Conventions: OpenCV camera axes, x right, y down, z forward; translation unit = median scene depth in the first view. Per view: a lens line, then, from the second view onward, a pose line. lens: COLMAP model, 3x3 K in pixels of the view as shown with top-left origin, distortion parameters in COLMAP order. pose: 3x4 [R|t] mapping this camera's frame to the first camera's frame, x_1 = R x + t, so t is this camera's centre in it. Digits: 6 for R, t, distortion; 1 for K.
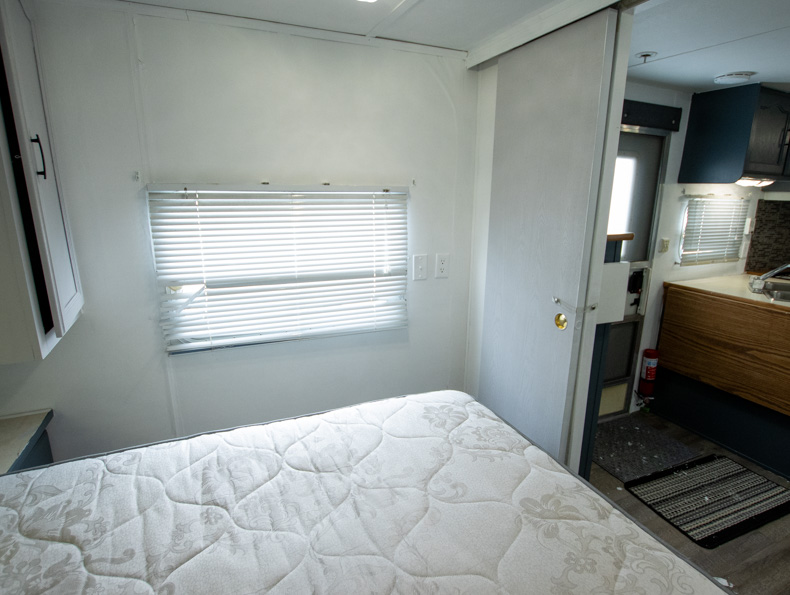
lens RADIAL K [[423.1, 0, 394.7], [0, 423.1, 297.2], [0, 0, 1]] dist [-0.031074, 0.002656]
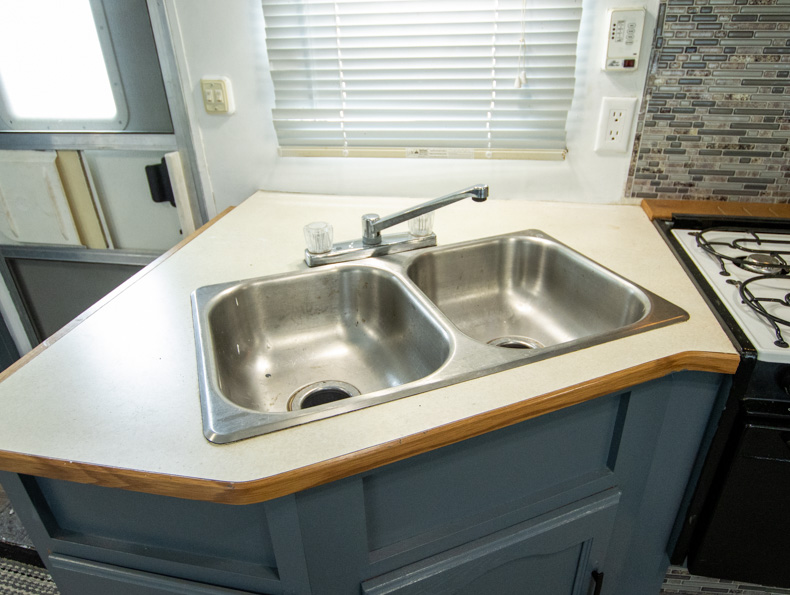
lens RADIAL K [[430.8, 0, 397.4], [0, 430.8, 297.2], [0, 0, 1]] dist [-0.006846, -0.000786]
pose [[0.841383, 0.207619, -0.498969, 0.880624], [-0.112316, 0.970280, 0.214339, -0.037273], [0.528640, -0.124299, 0.839696, 0.604884]]
